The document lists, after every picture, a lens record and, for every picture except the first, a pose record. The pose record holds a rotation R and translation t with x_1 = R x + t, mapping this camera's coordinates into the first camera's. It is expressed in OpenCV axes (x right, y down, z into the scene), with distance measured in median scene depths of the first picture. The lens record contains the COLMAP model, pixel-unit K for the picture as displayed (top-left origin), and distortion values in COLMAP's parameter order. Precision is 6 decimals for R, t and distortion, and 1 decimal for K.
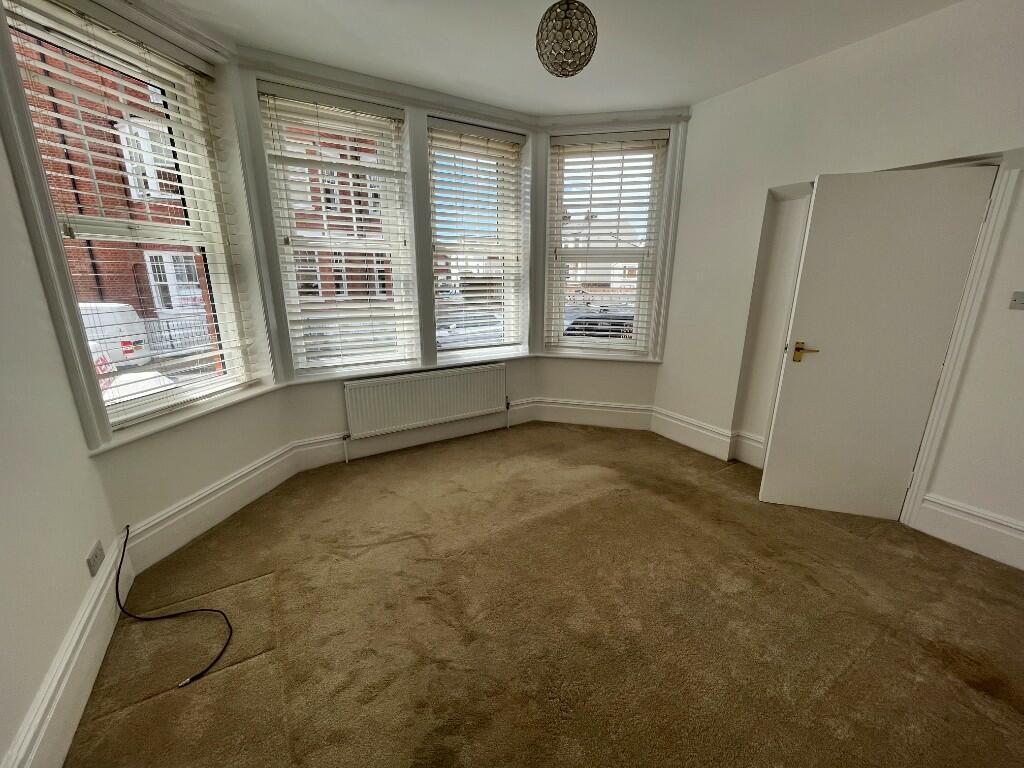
lens RADIAL K [[412.6, 0, 510.0], [0, 412.6, 384.2], [0, 0, 1]] dist [-0.006120, 0.000962]
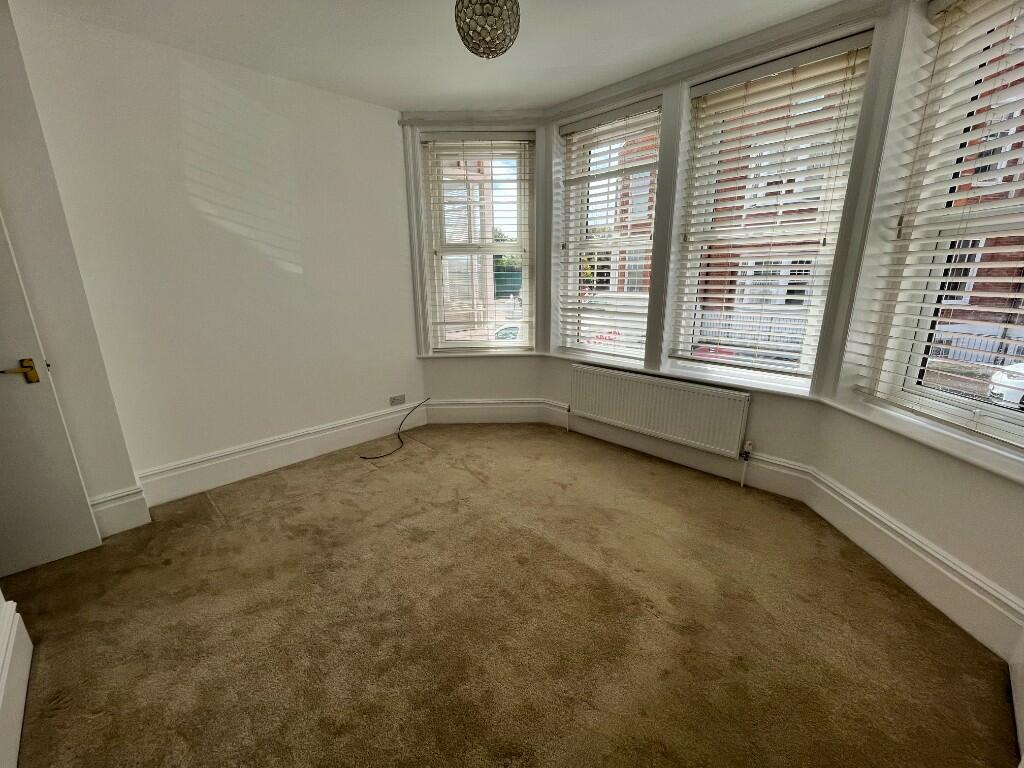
lens RADIAL K [[412.6, 0, 510.5], [0, 412.6, 384.5], [0, 0, 1]] dist [-0.006120, 0.000962]
pose [[0.236784, 0.244338, -0.940336, 0.622984], [-0.242803, 0.952031, 0.186238, -0.113045], [0.940734, 0.184218, 0.284751, 0.469551]]
